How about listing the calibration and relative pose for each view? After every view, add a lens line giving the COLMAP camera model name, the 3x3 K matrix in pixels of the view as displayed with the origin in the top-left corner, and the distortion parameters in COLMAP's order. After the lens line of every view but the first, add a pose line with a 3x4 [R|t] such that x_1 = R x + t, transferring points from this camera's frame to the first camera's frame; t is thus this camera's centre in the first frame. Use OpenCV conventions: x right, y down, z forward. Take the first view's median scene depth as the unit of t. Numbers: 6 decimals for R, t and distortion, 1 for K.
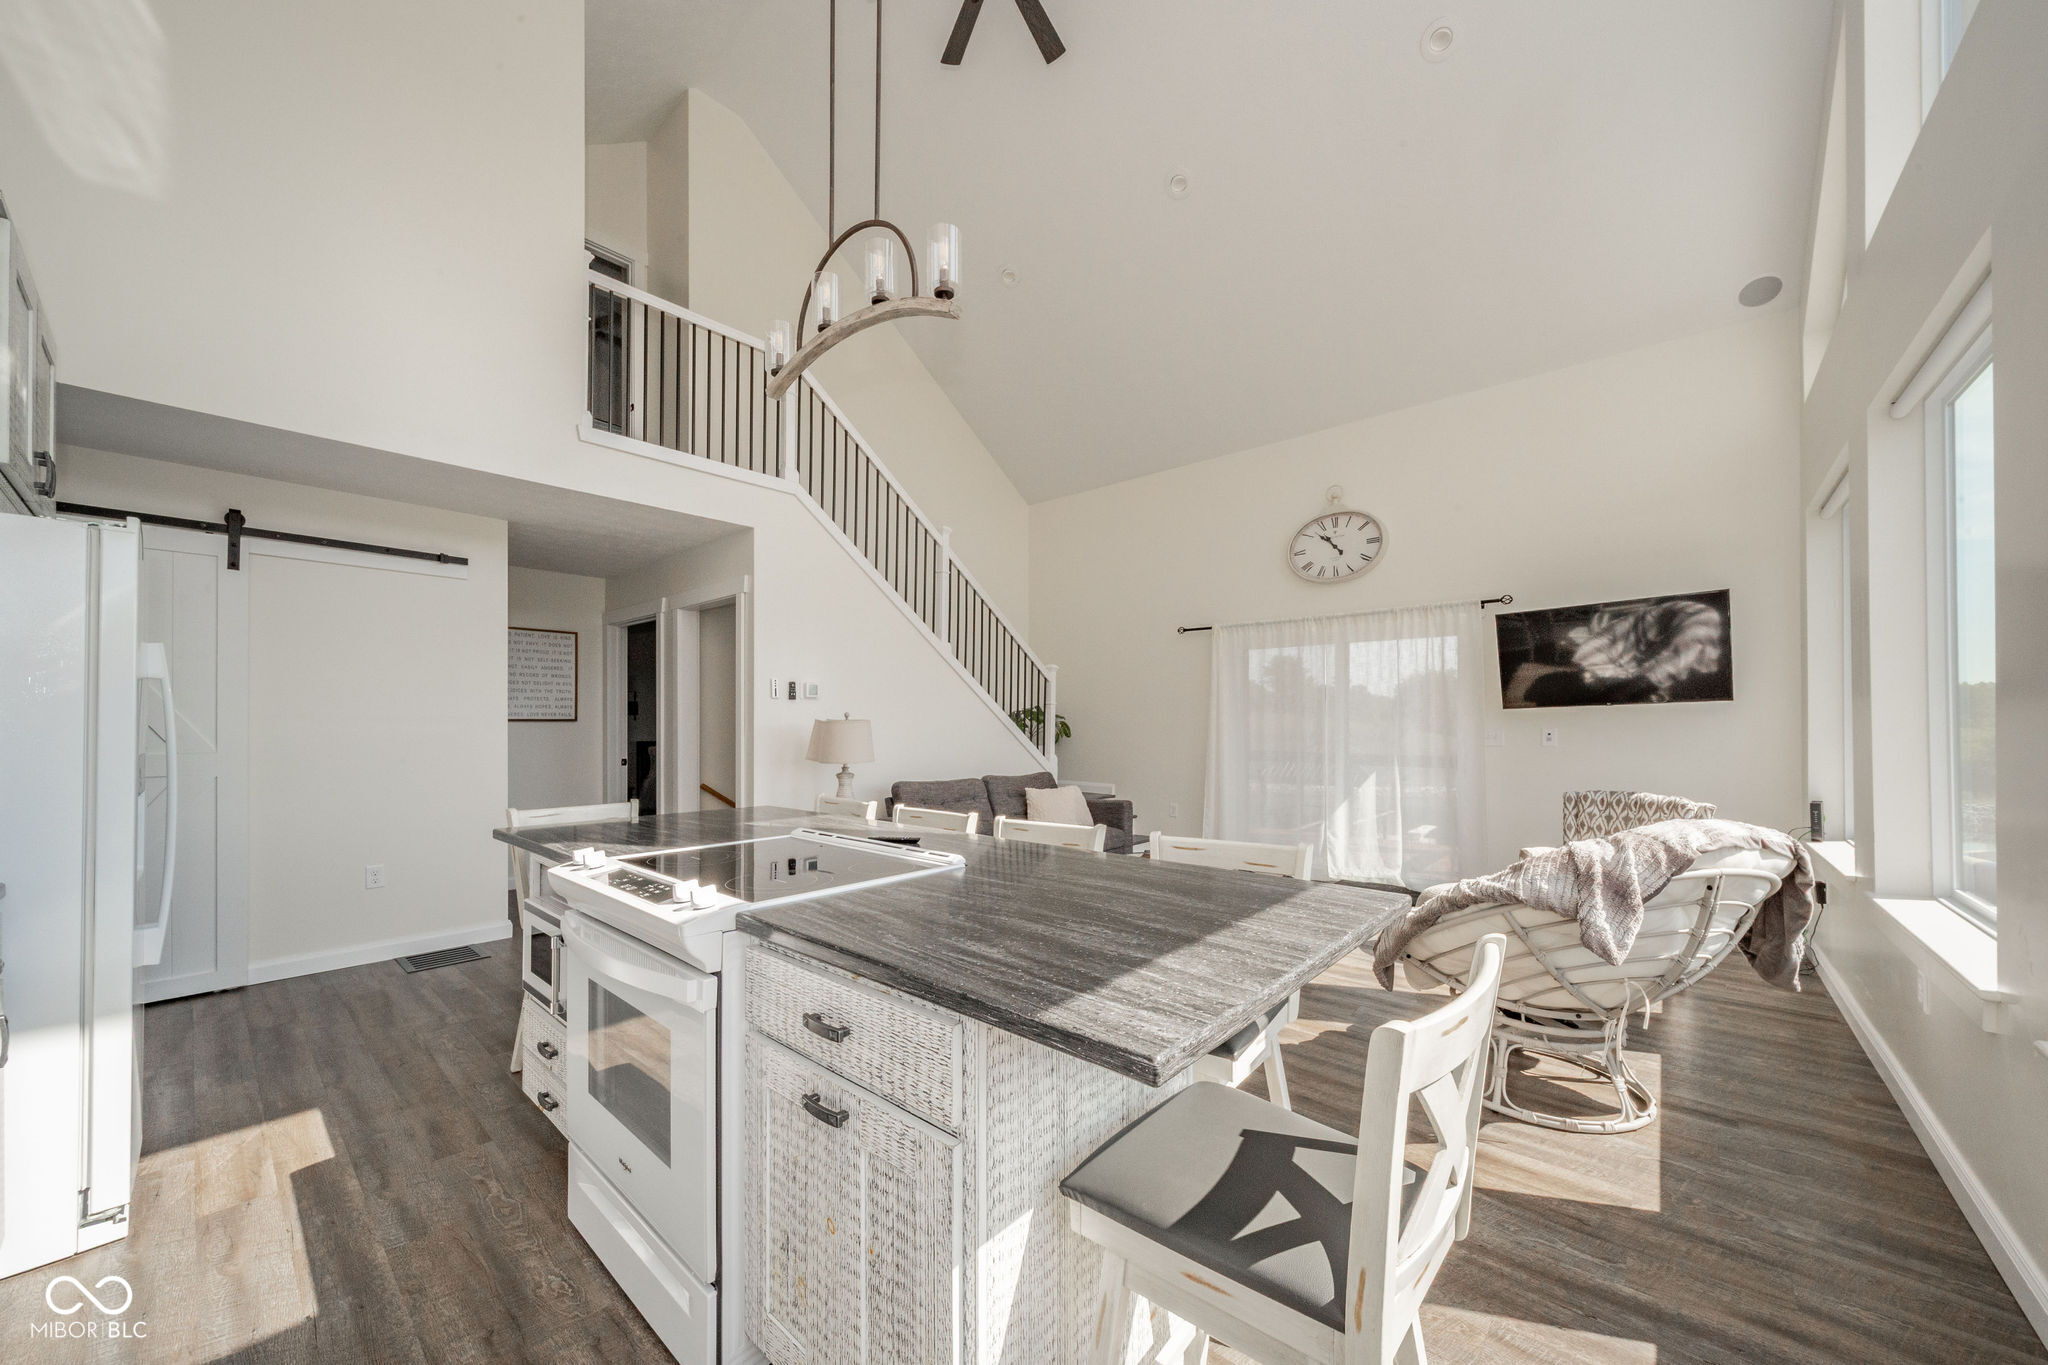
lens RADIAL K [[733.0, 0, 1023.6], [0, 733.0, 704.1], [0, 0, 1]] dist [-0.001854, -0.000210]
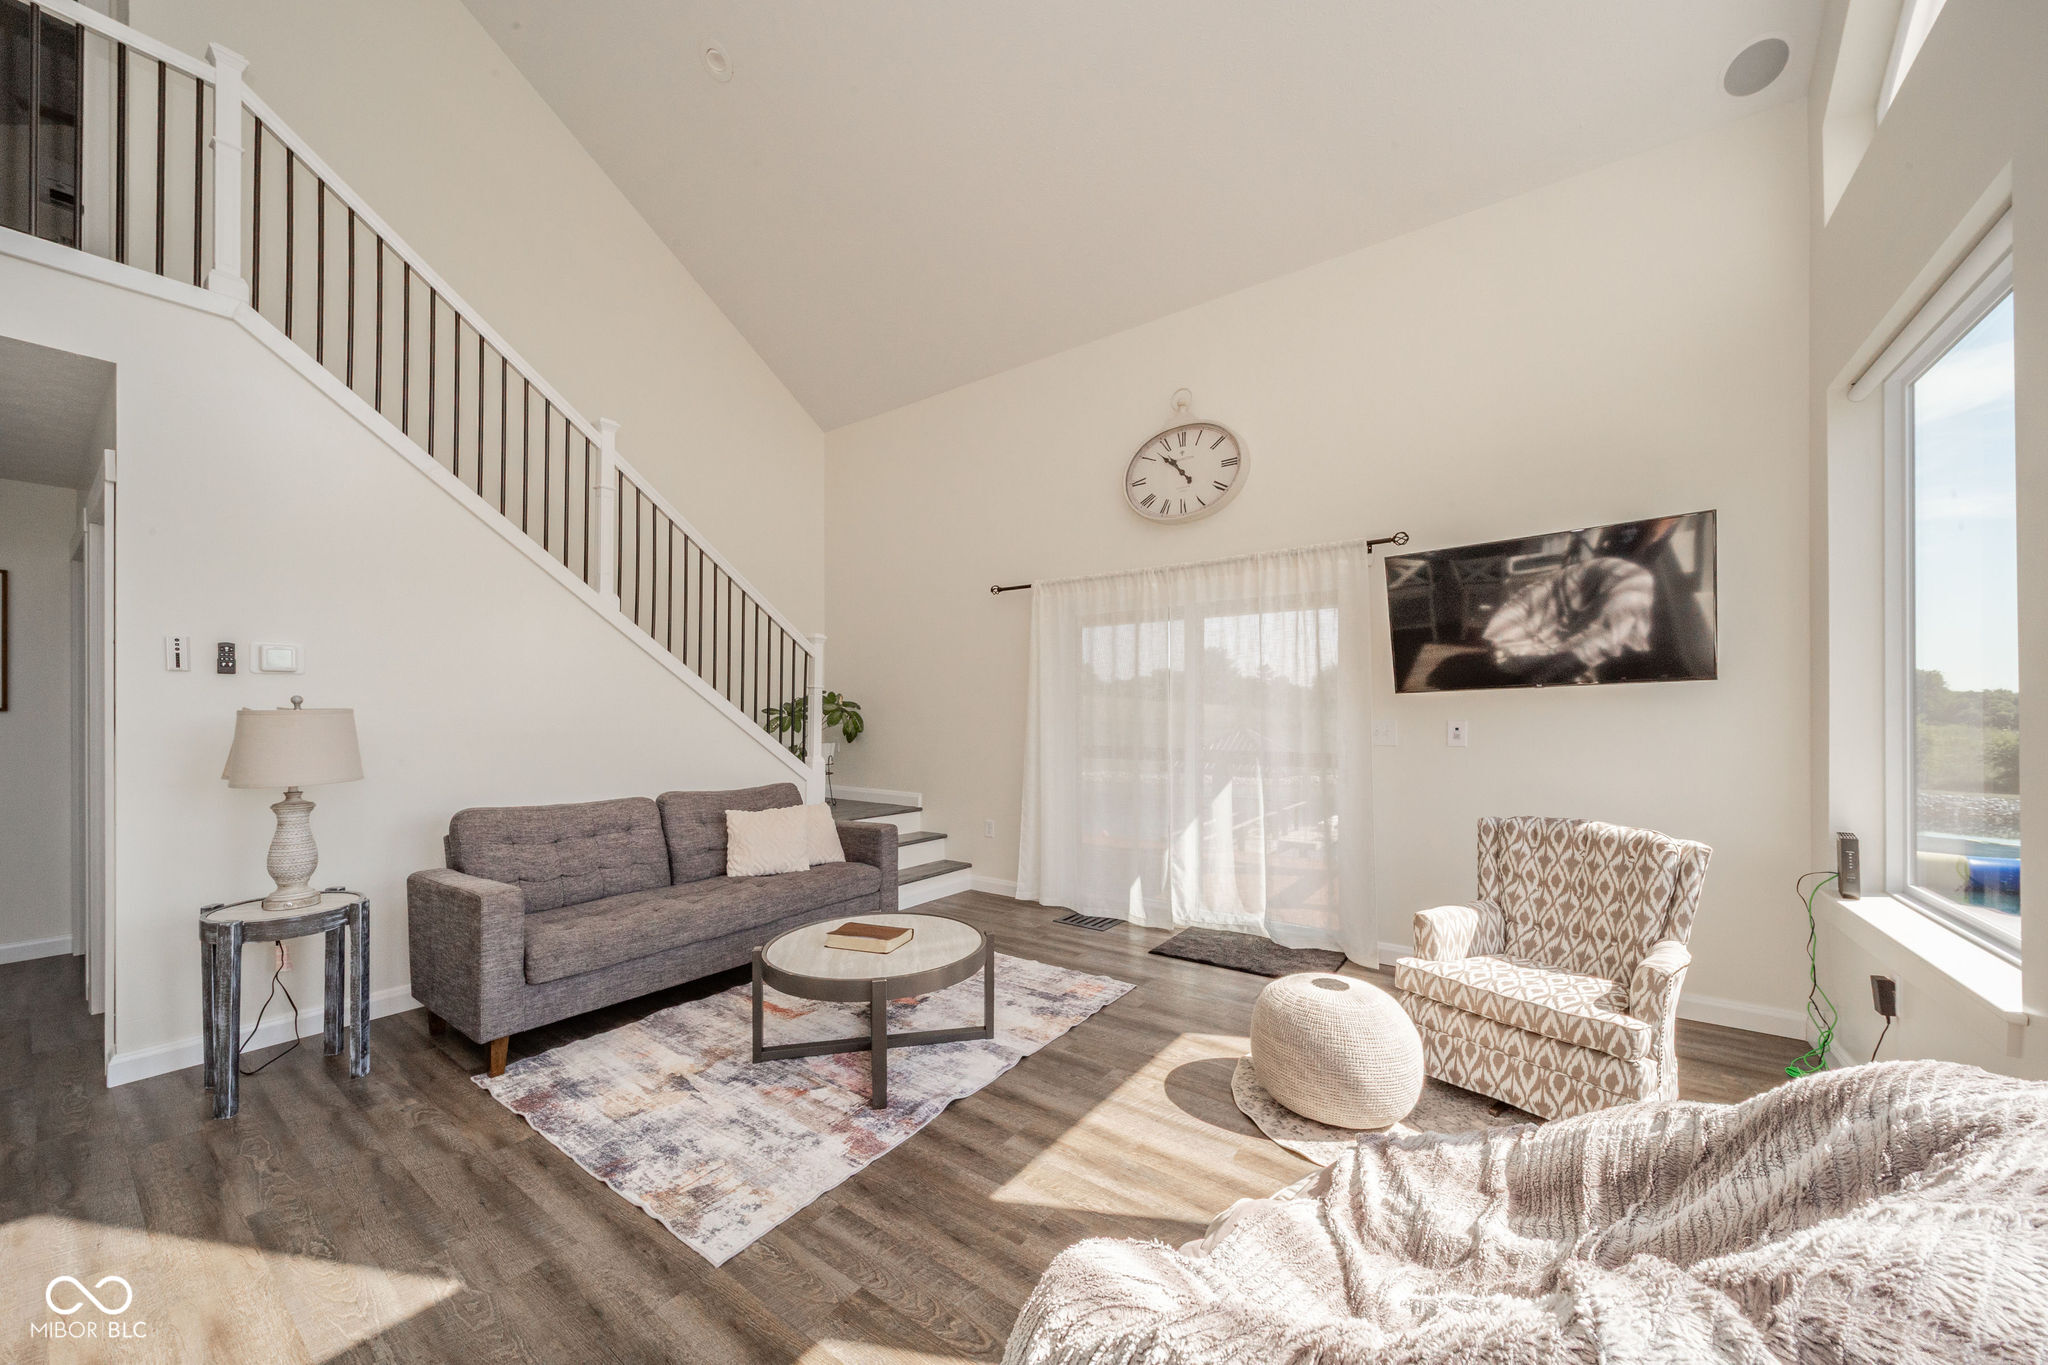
lens RADIAL K [[733.0, 0, 1025.6], [0, 733.0, 696.2], [0, 0, 1]] dist [-0.001854, -0.000210]
pose [[0.995437, 0.001754, 0.095408, 0.199928], [-0.002056, 0.999993, 0.003066, 0.006841], [-0.095402, -0.003249, 0.995434, 0.284681]]
